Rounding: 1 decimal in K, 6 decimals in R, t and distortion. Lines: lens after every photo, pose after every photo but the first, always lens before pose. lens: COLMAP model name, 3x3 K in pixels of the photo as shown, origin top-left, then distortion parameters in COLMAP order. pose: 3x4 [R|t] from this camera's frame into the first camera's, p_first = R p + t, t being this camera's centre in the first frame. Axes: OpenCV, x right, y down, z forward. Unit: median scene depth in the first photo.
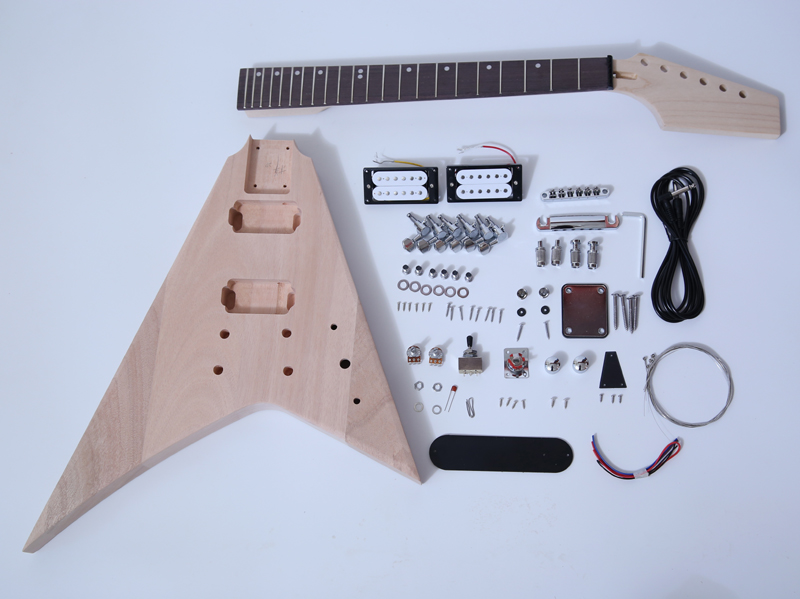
lens RADIAL K [[1052.5, 0, 399.6], [0, 1052.5, 298.6], [0, 0, 1]] dist [0.032930, 0.000000]
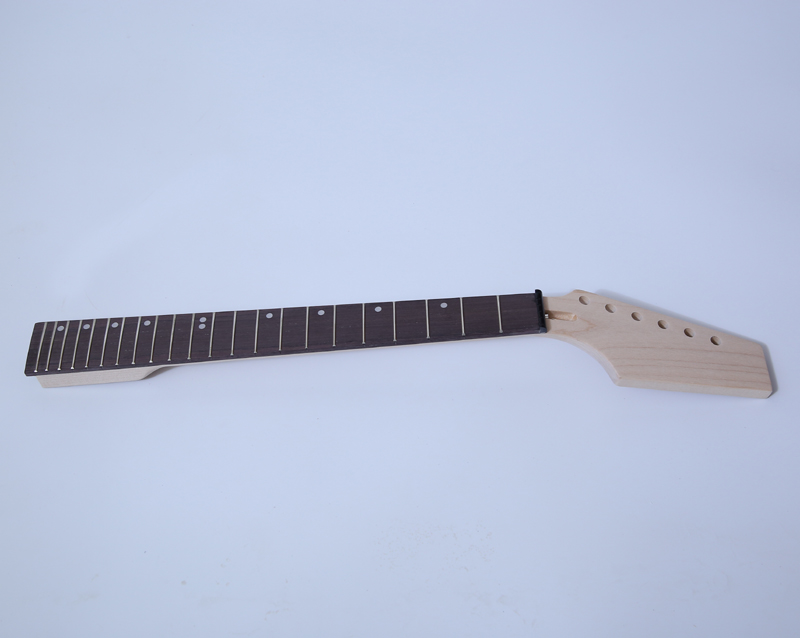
lens RADIAL K [[1103.5, 0, 402.6], [0, 1103.5, 319.3], [0, 0, 1]] dist [0.029213, 0.000000]
pose [[0.992977, 0.012551, 0.117639, 0.010983], [0.032353, 0.927646, -0.372057, 0.077283], [-0.113797, 0.373250, 0.920725, 0.293374]]
